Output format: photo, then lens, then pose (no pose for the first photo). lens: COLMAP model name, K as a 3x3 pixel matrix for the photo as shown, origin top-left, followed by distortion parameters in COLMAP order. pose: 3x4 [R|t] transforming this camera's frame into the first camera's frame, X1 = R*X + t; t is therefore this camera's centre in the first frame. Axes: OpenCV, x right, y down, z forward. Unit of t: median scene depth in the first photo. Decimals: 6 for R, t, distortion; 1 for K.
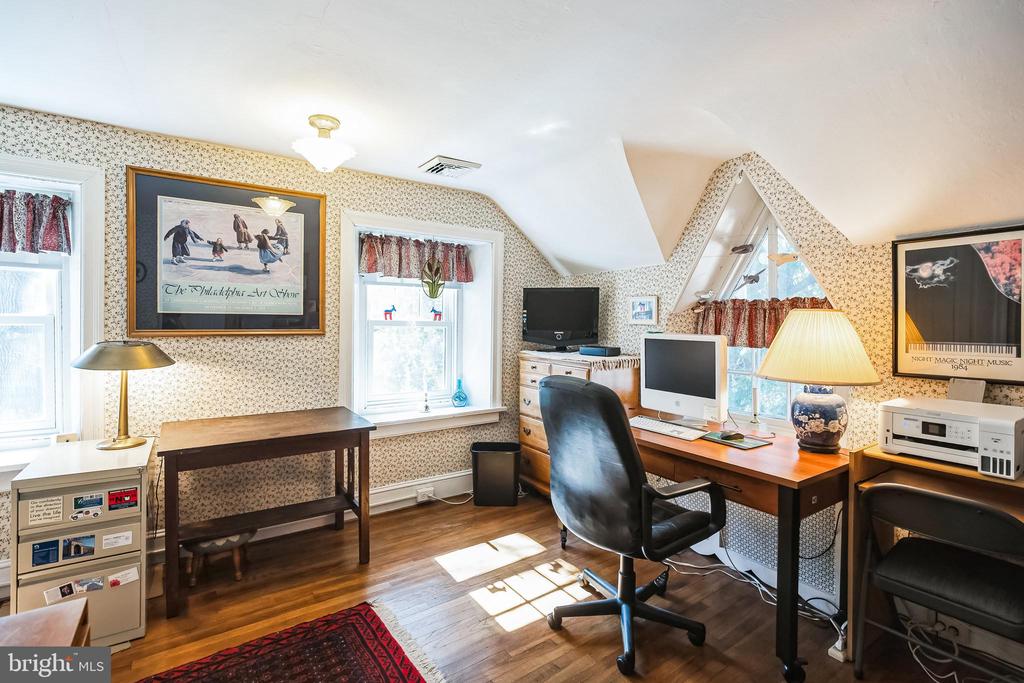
lens RADIAL K [[484.1, 0, 513.3], [0, 484.1, 334.1], [0, 0, 1]] dist [0.000620, 0.000066]
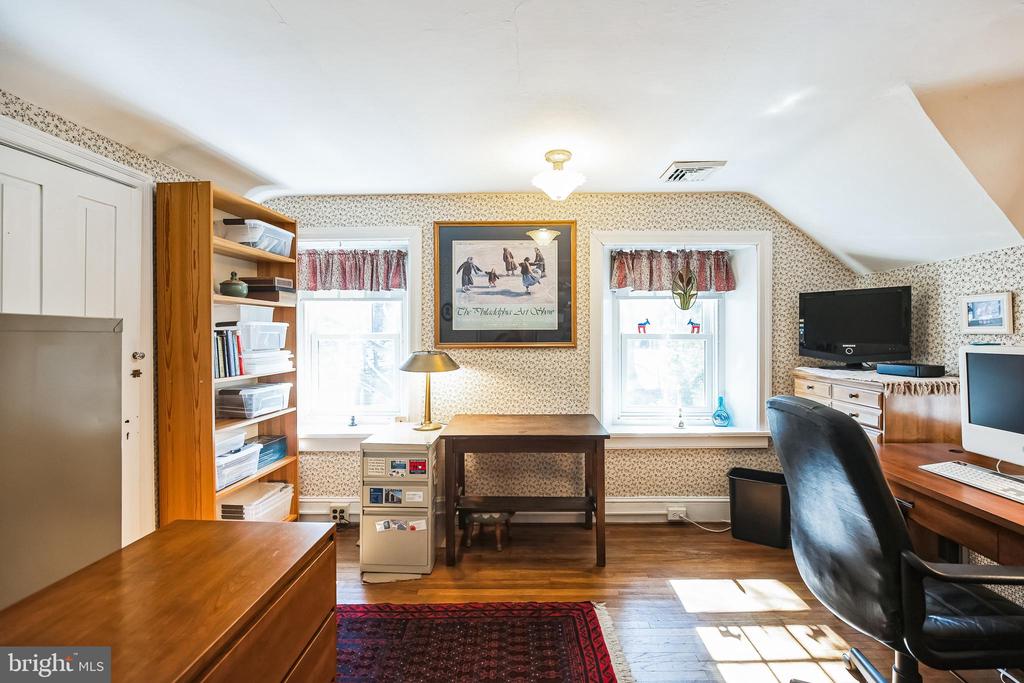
lens RADIAL K [[473.9, 0, 514.2], [0, 473.9, 339.8], [0, 0, 1]] dist [-0.003168, -0.000350]
pose [[0.813541, -0.007431, -0.581460, 0.139240], [-0.004027, 0.999822, -0.018412, 0.005295], [0.581493, 0.017320, 0.813367, 0.052603]]
